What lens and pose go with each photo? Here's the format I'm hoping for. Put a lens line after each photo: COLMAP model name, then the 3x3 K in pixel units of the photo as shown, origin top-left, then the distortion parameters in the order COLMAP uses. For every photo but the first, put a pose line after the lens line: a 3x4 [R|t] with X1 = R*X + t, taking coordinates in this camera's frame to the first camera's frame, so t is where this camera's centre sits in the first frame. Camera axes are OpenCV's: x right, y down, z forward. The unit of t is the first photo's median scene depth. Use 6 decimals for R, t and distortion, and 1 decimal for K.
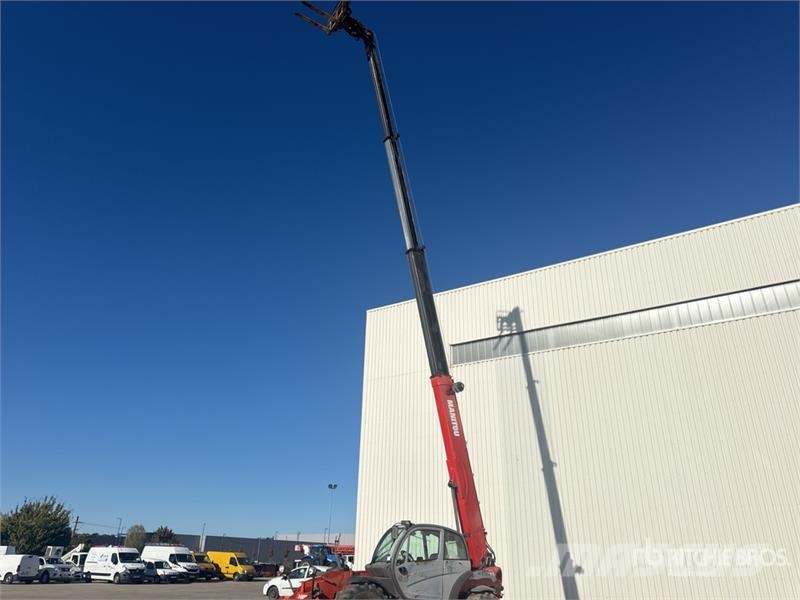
lens RADIAL K [[567.6, 0, 401.0], [0, 567.6, 301.0], [0, 0, 1]] dist [0.041548, -0.059930]
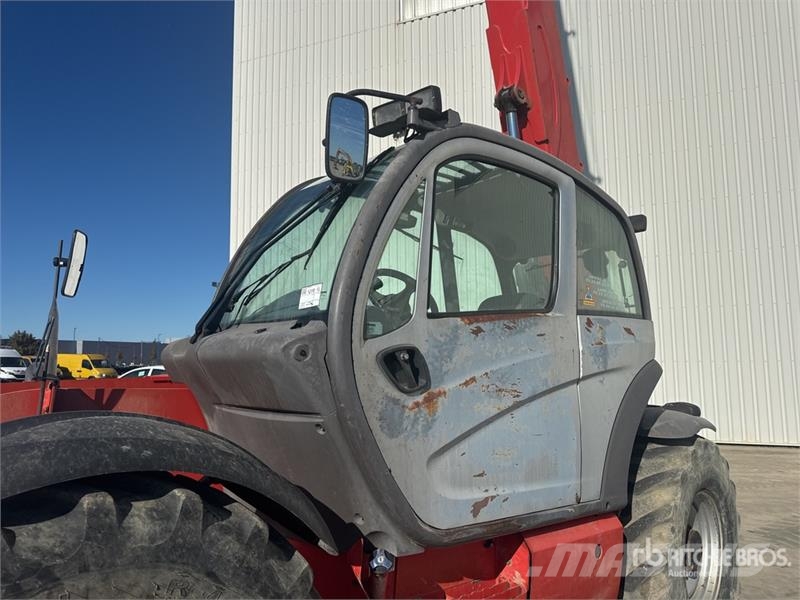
lens RADIAL K [[567.6, 0, 402.2], [0, 567.6, 306.9], [0, 0, 1]] dist [0.041548, -0.059930]
pose [[0.982507, -0.009211, 0.185996, -0.012430], [-0.052634, 0.944319, 0.324794, 0.198957], [-0.178632, -0.328903, 0.927315, 0.422182]]
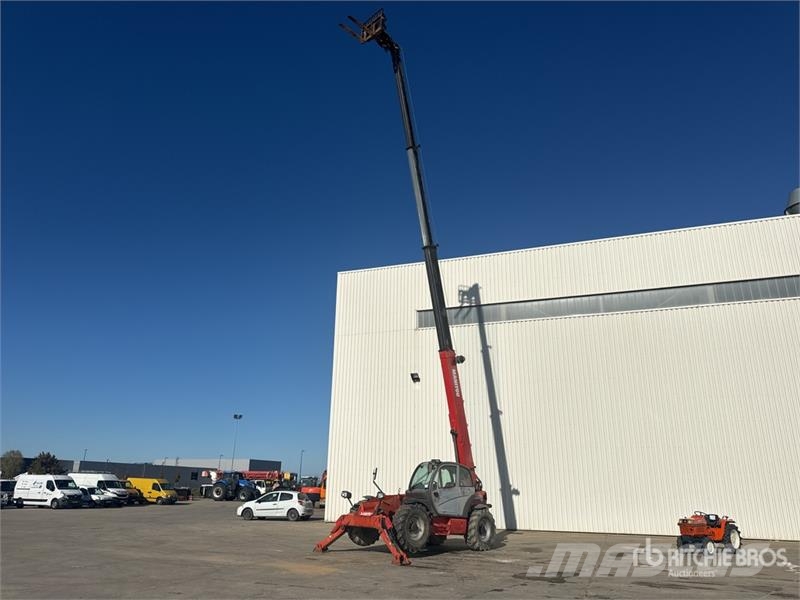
lens RADIAL K [[567.6, 0, 403.1], [0, 567.6, 301.6], [0, 0, 1]] dist [0.041548, -0.059930]
pose [[0.975934, 0.059991, 0.209653, -0.193382], [-0.084408, 0.990394, 0.109522, -0.069293], [-0.201069, -0.124582, 0.971623, -0.136695]]
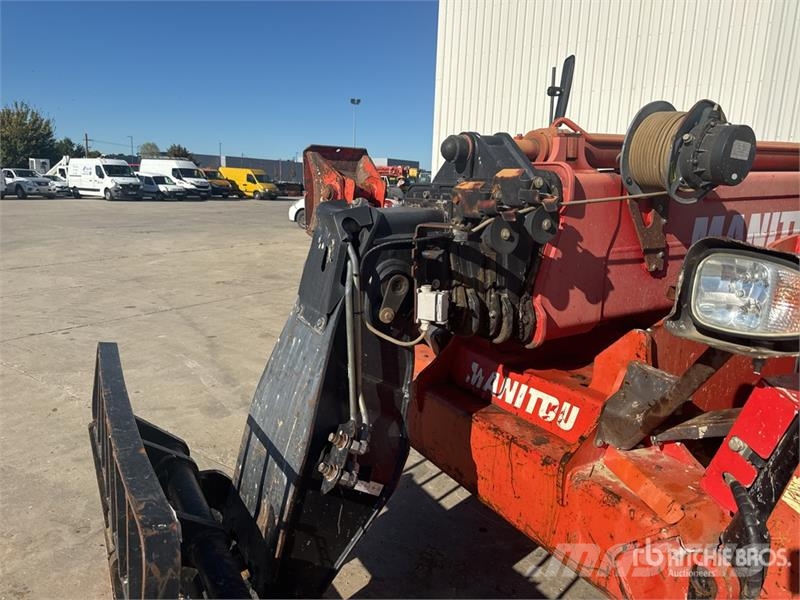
lens RADIAL K [[567.6, 0, 402.6], [0, 567.6, 302.3], [0, 0, 1]] dist [0.041548, -0.059930]
pose [[0.999695, 0.019552, -0.015088, -0.099178], [-0.006867, 0.806908, 0.590637, 0.200887], [0.023723, -0.590353, 0.806797, 0.417920]]
